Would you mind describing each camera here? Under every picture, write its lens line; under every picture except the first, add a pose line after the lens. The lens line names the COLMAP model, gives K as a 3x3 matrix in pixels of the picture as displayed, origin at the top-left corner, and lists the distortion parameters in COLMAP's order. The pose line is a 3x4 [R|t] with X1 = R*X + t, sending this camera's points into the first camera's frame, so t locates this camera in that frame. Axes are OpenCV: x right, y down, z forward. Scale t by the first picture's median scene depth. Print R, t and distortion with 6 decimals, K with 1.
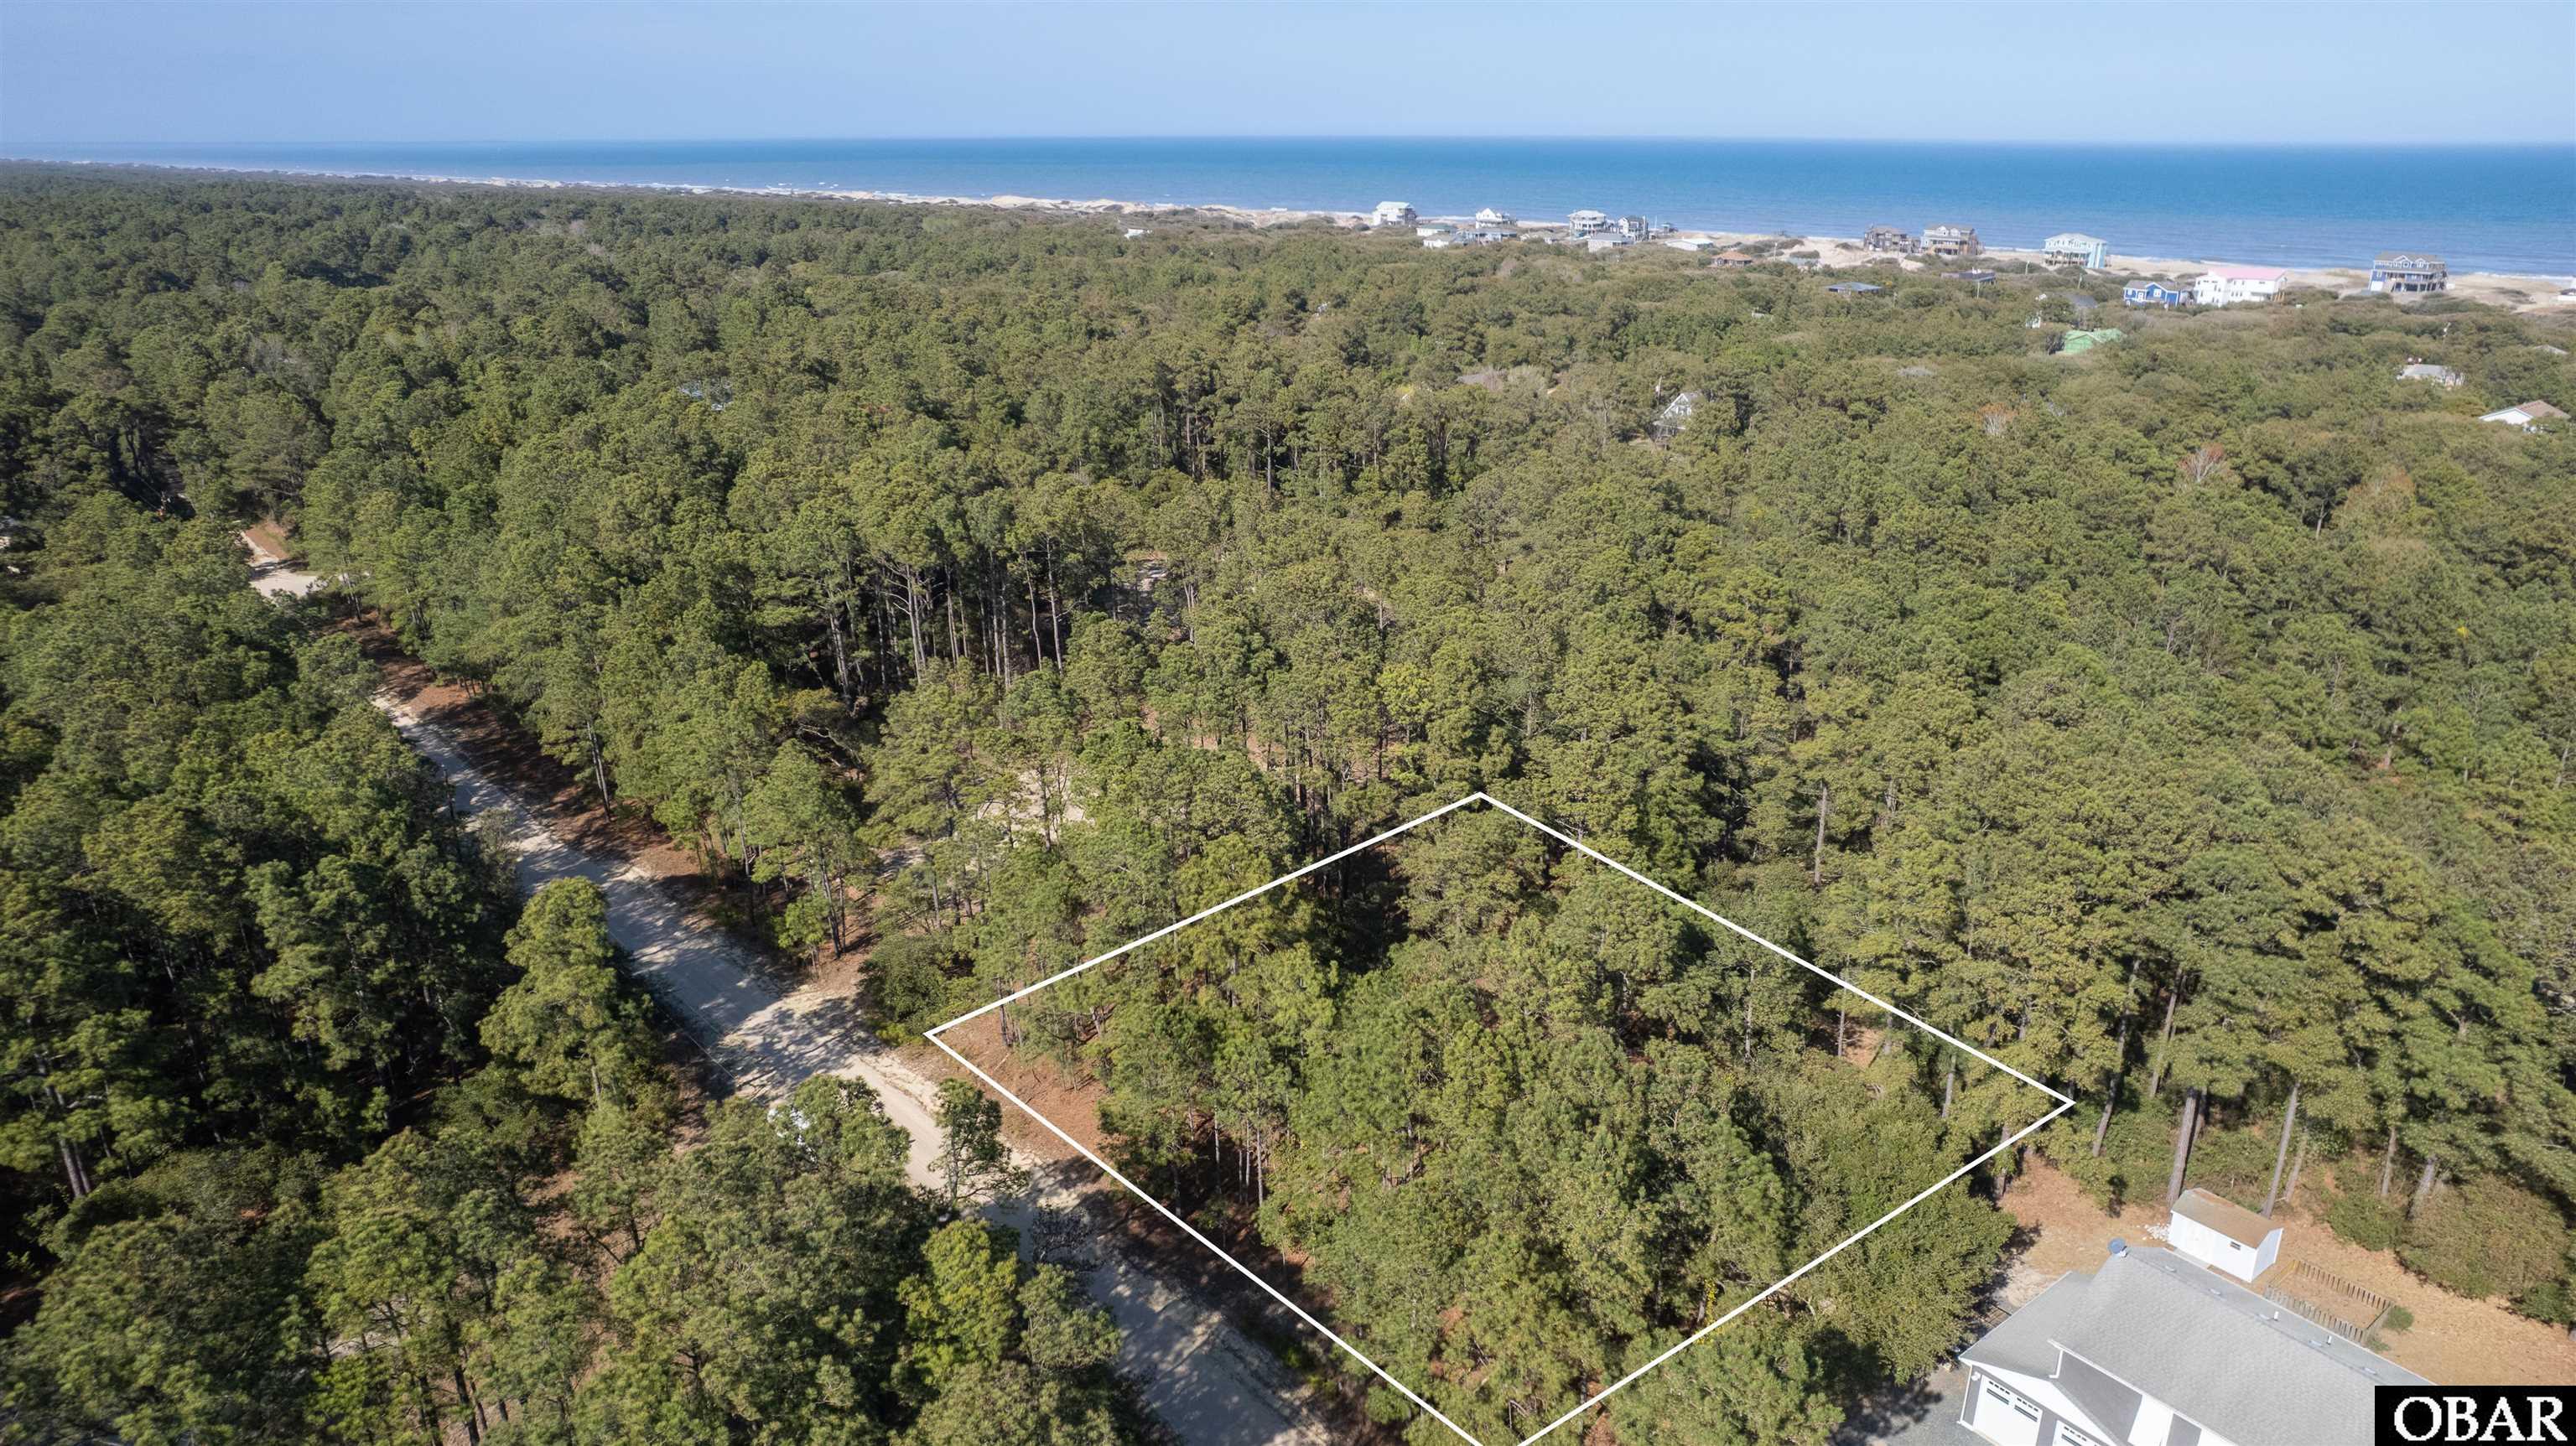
lens RADIAL K [[1675.1, 0, 1288.0], [0, 1675.1, 723.0], [0, 0, 1]] dist [-0.081463, 0.075758]
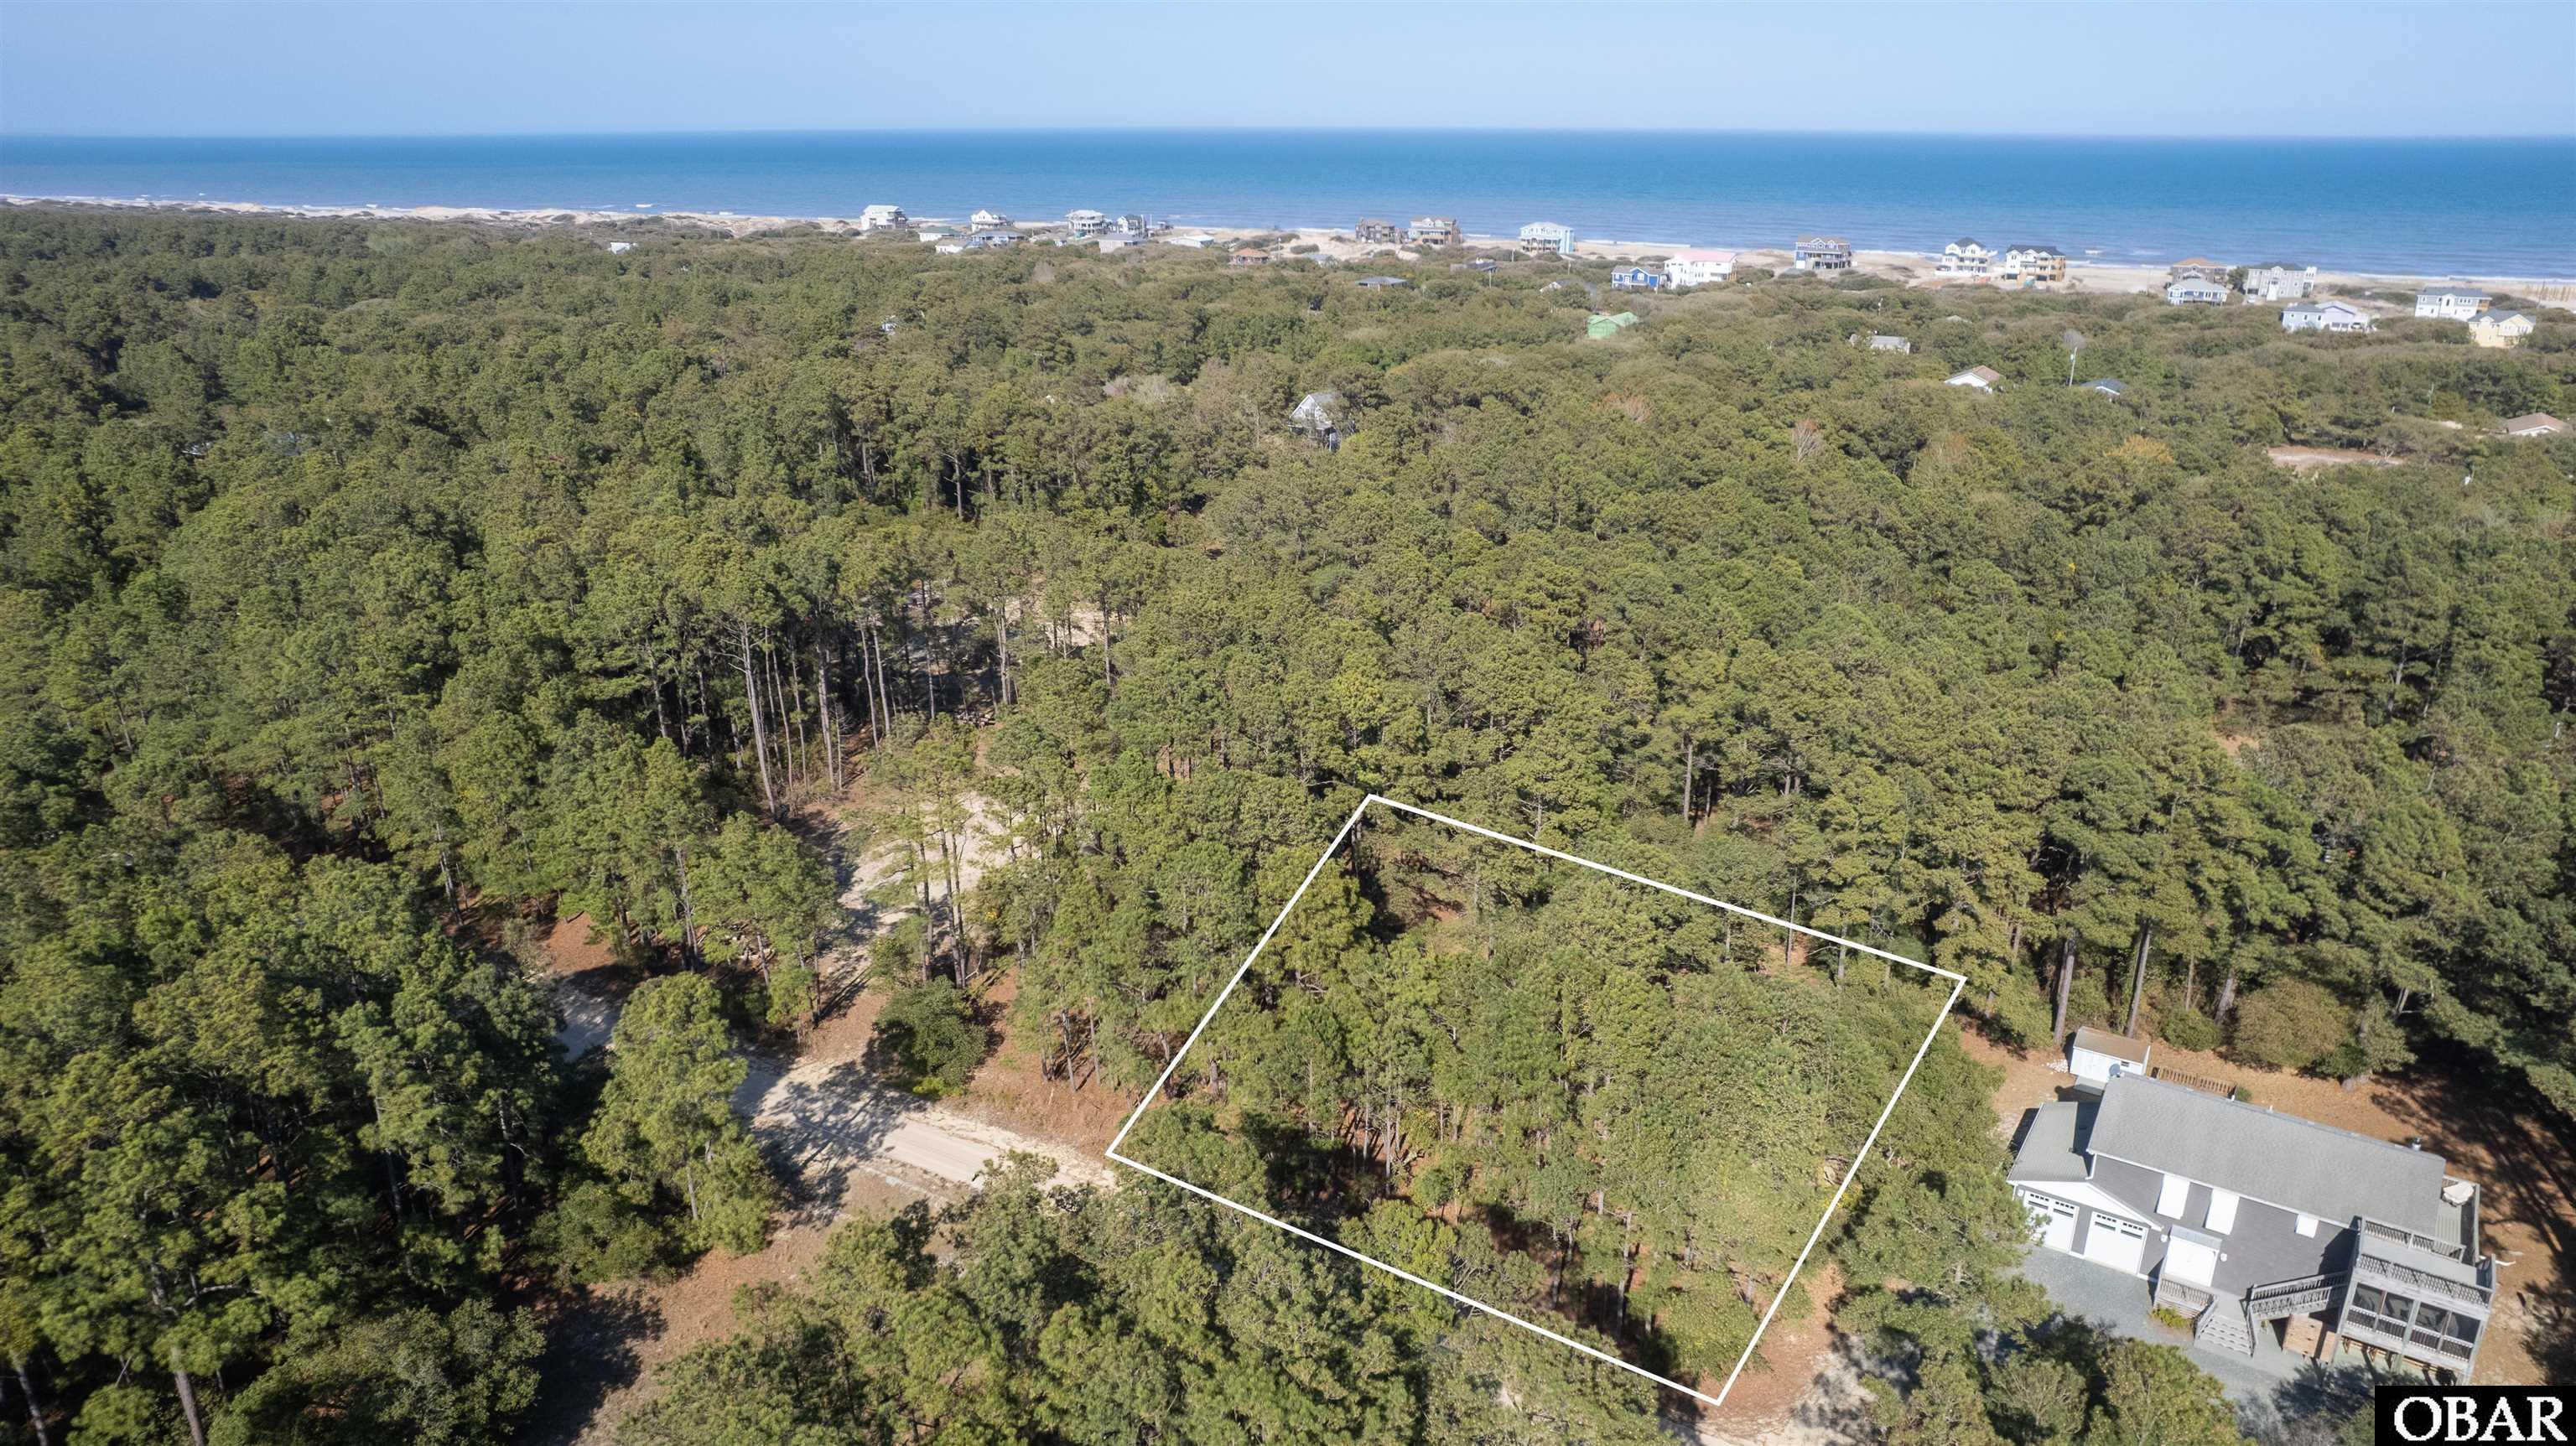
lens RADIAL K [[1696.4, 0, 1288.0], [0, 1696.4, 723.0], [0, 0, 1]] dist [-0.069628, 0.053627]
pose [[0.949869, -0.104320, 0.294730, -0.219559], [0.104439, 0.994412, 0.015383, -0.018529], [-0.294688, 0.016170, 0.955457, -0.030442]]
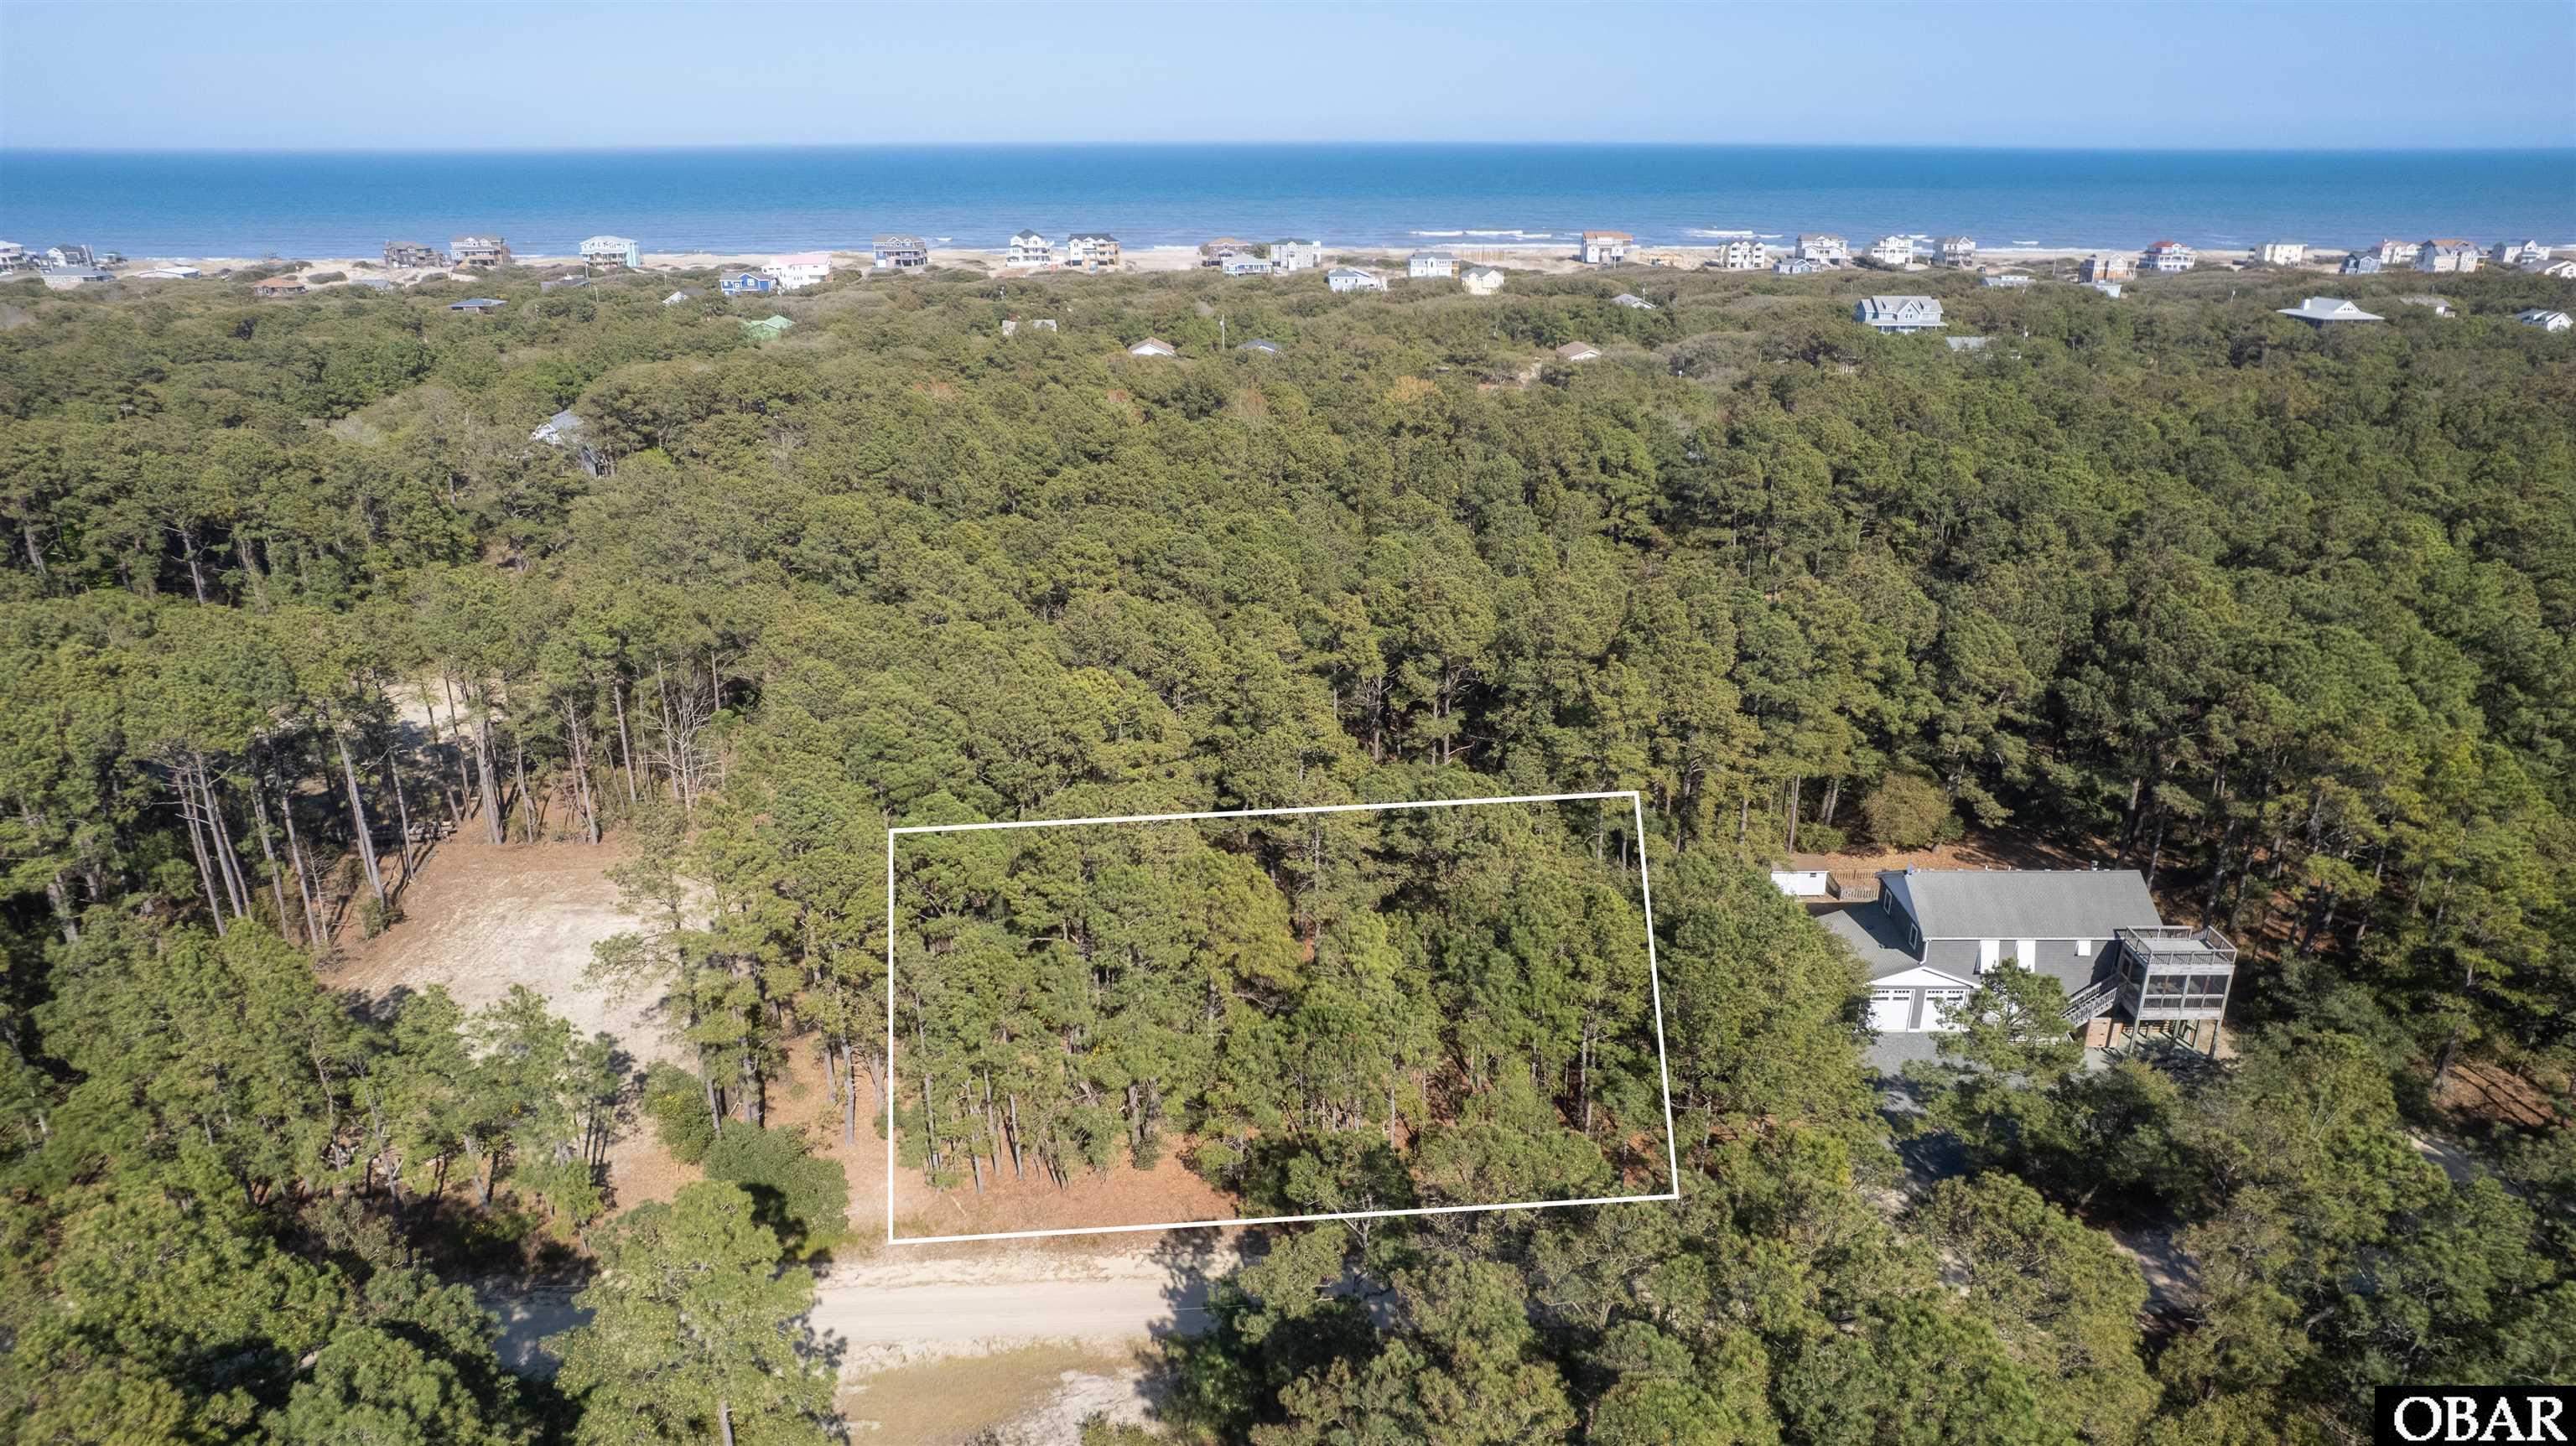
lens RADIAL K [[1650.4, 0, 1294.8], [0, 1650.4, 718.9], [0, 0, 1]] dist [-0.089070, 0.064199]
pose [[0.618592, -0.261832, 0.740803, -0.436696], [0.261725, 0.957662, 0.119931, -0.068376], [-0.740840, 0.119698, 0.660930, 0.189446]]
